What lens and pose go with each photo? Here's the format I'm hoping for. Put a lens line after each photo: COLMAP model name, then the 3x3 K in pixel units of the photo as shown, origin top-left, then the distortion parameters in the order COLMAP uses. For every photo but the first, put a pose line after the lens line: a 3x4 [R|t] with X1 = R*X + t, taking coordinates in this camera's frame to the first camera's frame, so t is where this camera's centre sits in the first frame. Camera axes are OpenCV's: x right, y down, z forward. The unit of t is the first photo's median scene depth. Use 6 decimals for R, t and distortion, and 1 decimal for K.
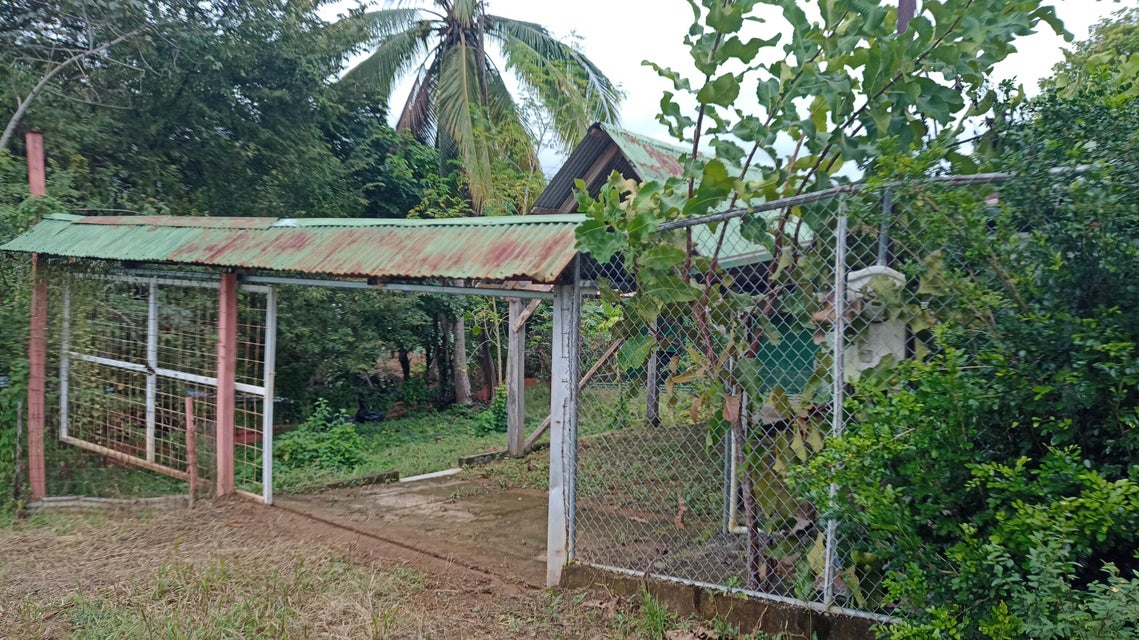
lens RADIAL K [[858.5, 0, 569.5], [0, 858.5, 320.0], [0, 0, 1]] dist [0.000057, -0.000001]
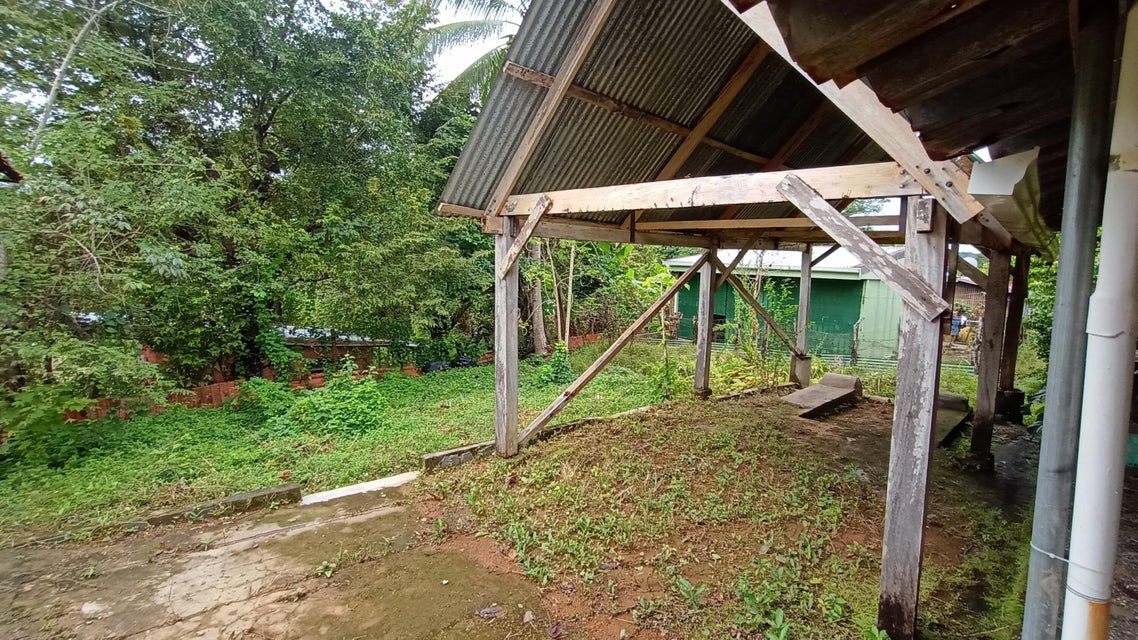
lens RADIAL K [[515.2, 0, 569.5], [0, 515.2, 314.0], [0, 0, 1]] dist [0.000598, 0.000679]
pose [[0.987896, 0.021438, -0.153629, 0.045138], [-0.015470, 0.999083, 0.039935, 0.020591], [0.154345, -0.037075, 0.987321, 0.495087]]
